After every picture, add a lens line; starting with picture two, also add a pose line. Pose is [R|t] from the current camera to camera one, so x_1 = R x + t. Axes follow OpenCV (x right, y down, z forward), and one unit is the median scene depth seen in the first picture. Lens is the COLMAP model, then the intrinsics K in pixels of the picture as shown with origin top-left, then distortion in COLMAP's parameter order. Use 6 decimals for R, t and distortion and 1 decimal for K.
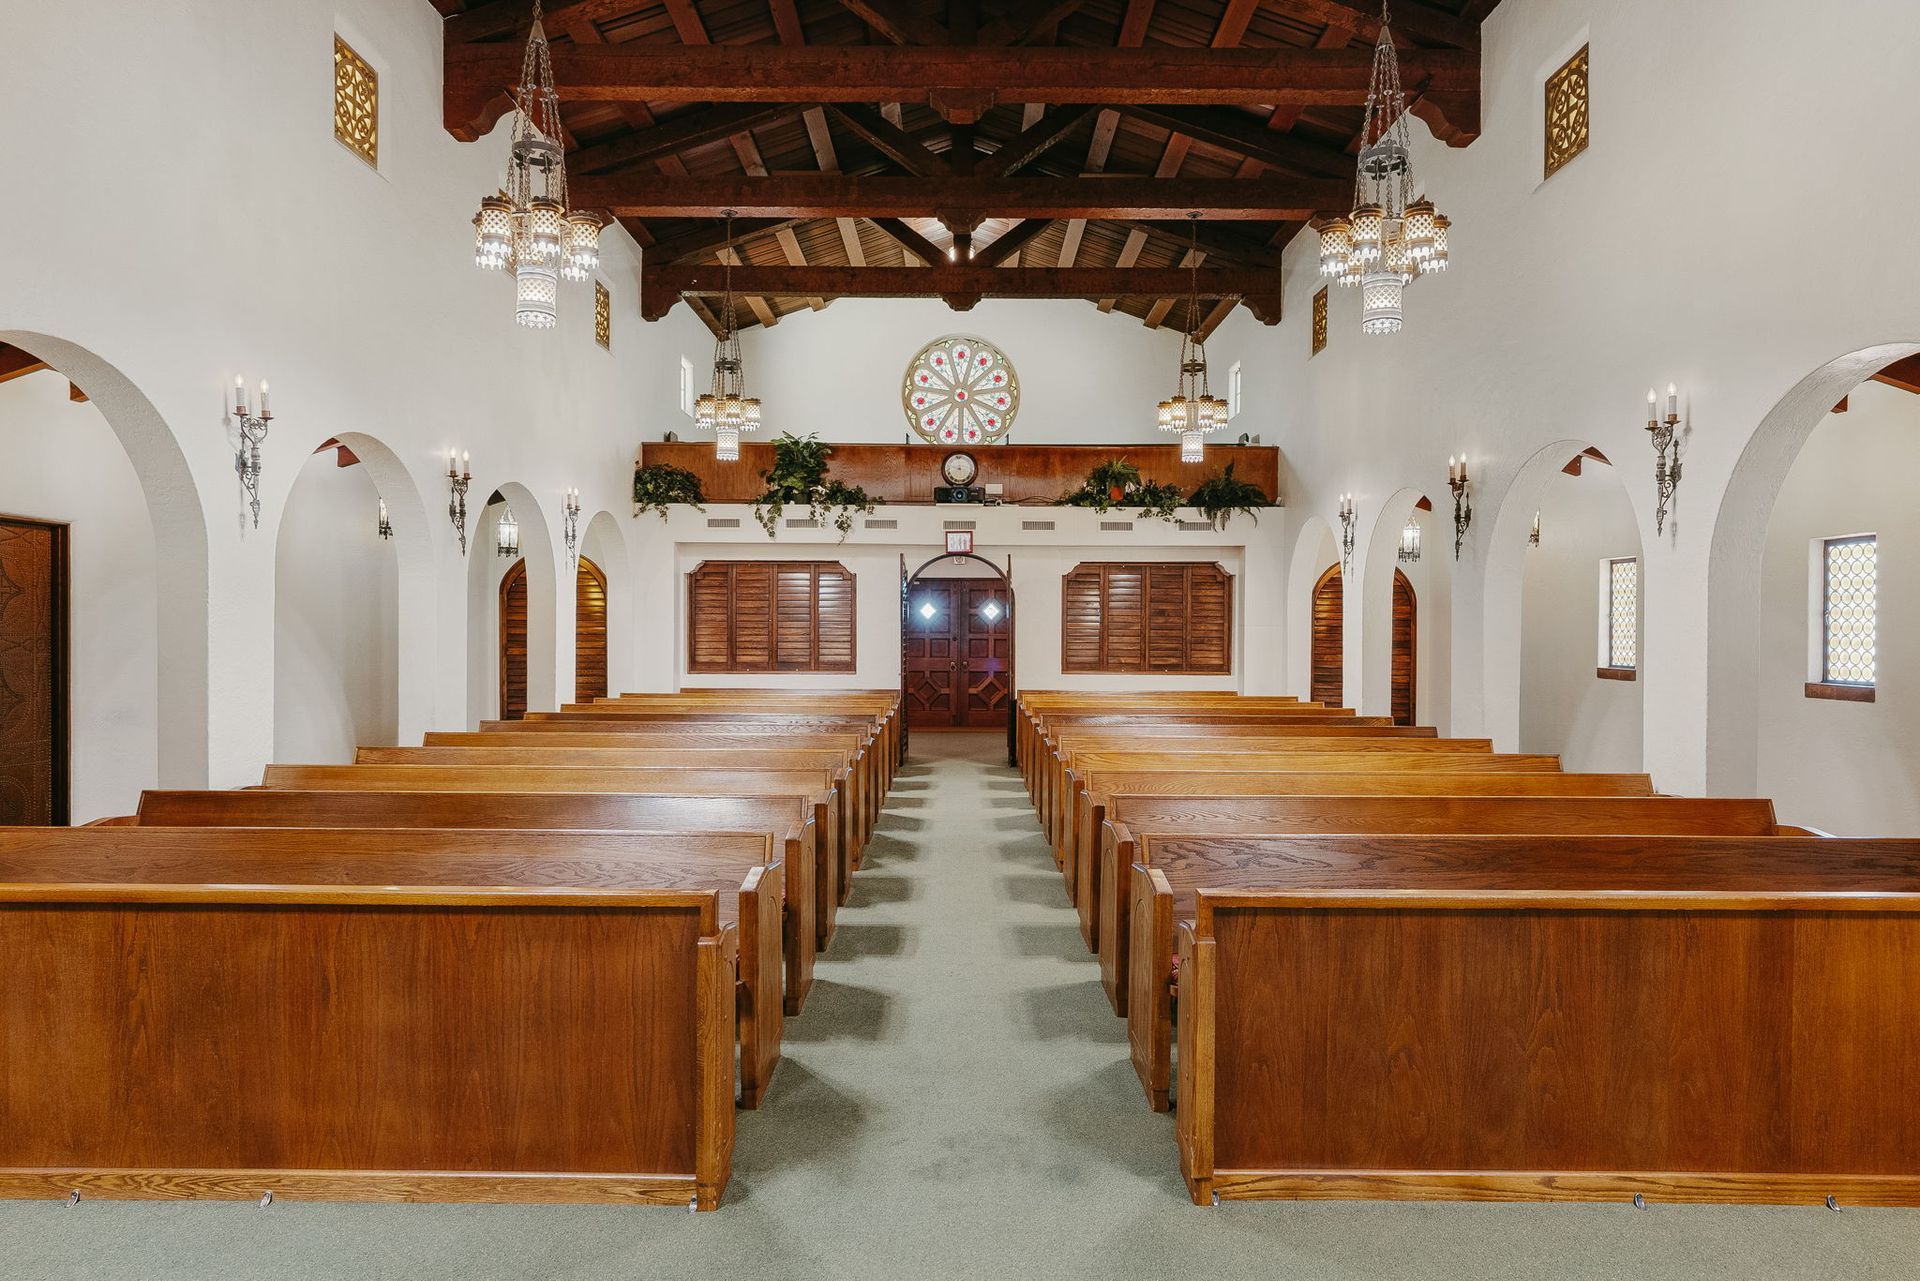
lens RADIAL K [[1174.1, 0, 968.5], [0, 1174.1, 619.9], [0, 0, 1]] dist [-0.000153, -0.000461]
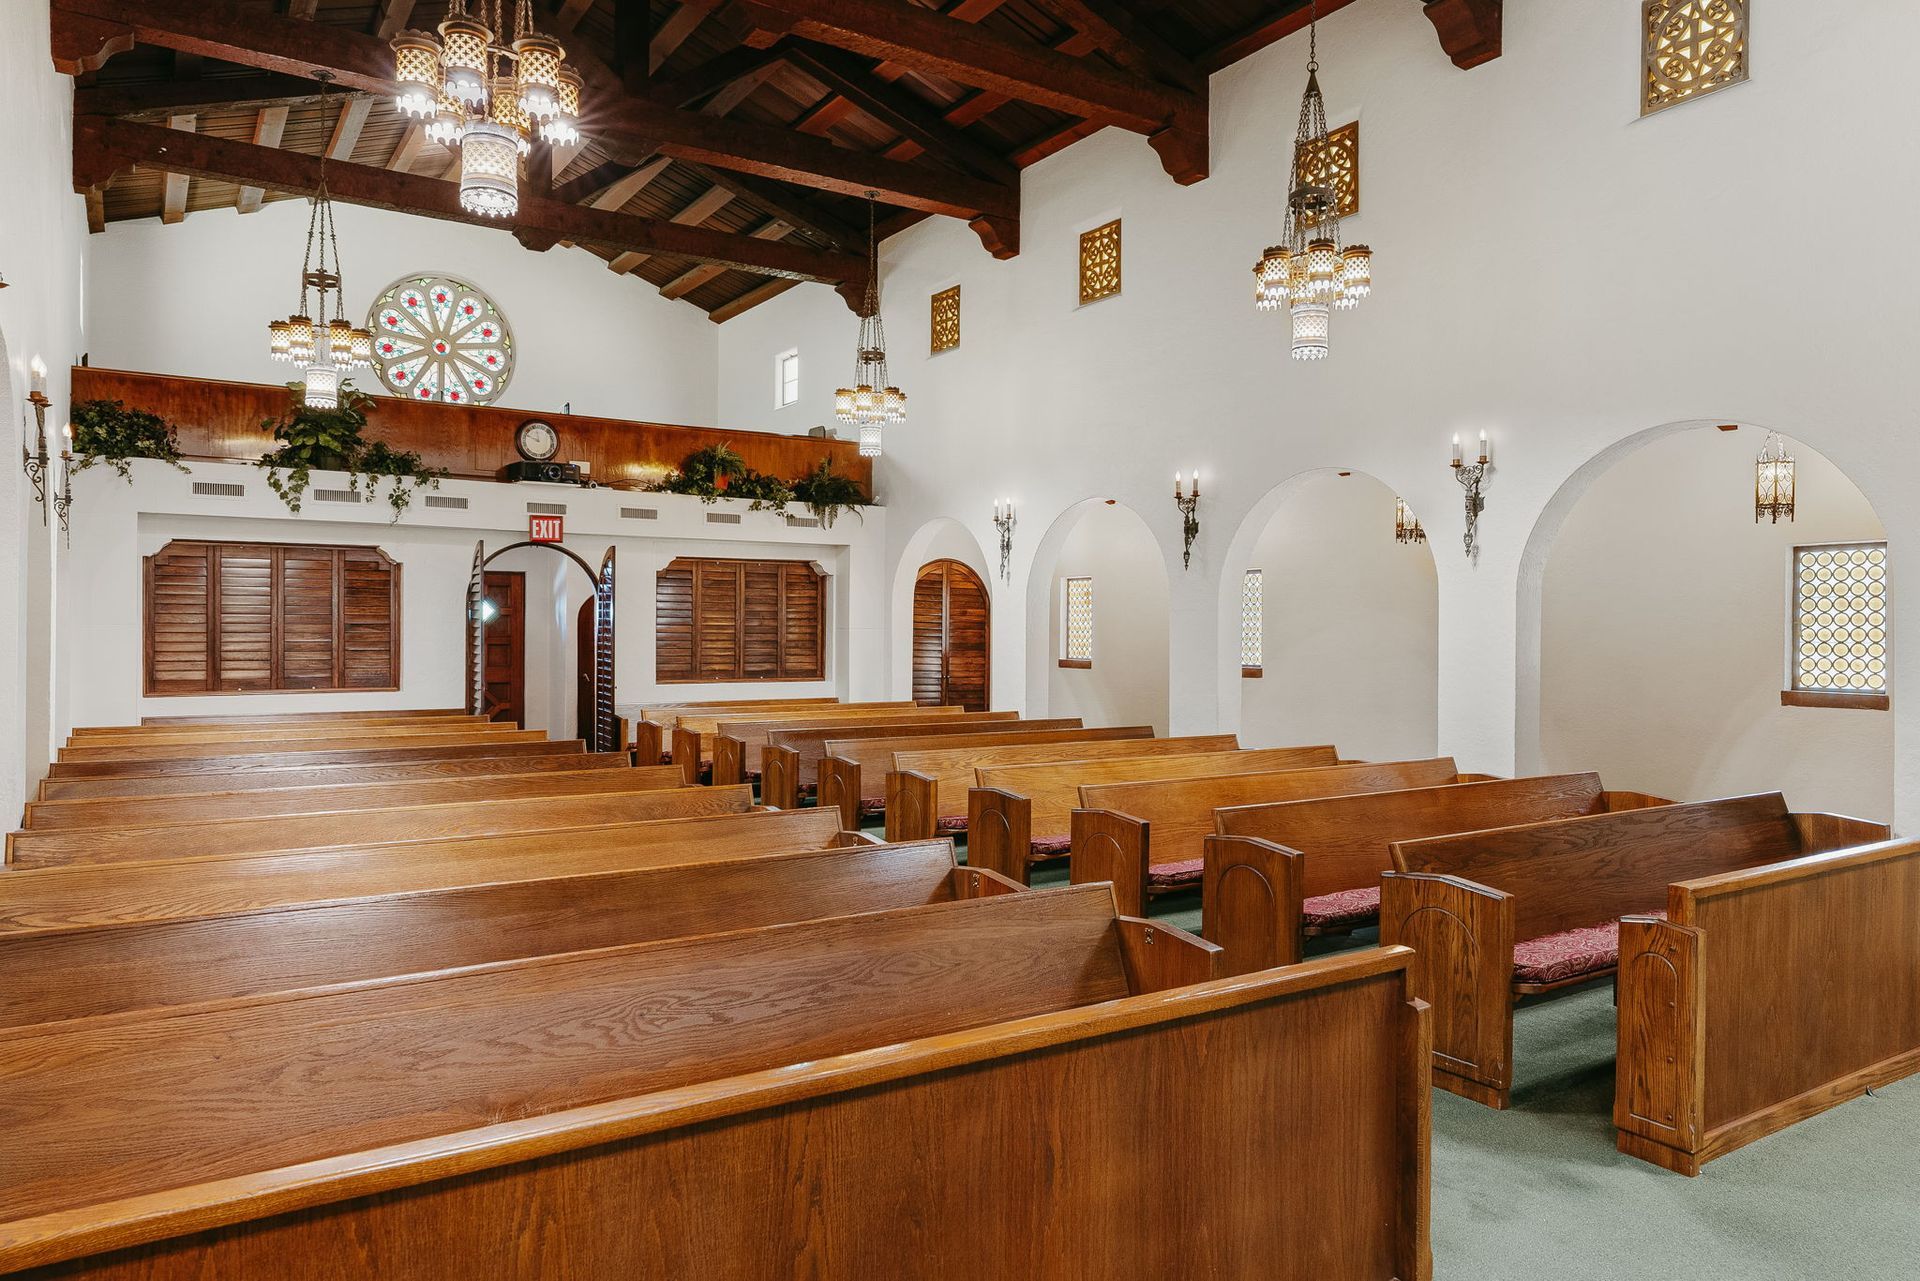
lens RADIAL K [[1252.6, 0, 958.9], [0, 1252.6, 614.5], [0, 0, 1]] dist [-0.002128, 0.000867]
pose [[0.840869, 0.004815, 0.541217, -0.240660], [-0.002944, 0.999986, -0.004321, -0.002702], [-0.541230, 0.002040, 0.840872, 0.095903]]
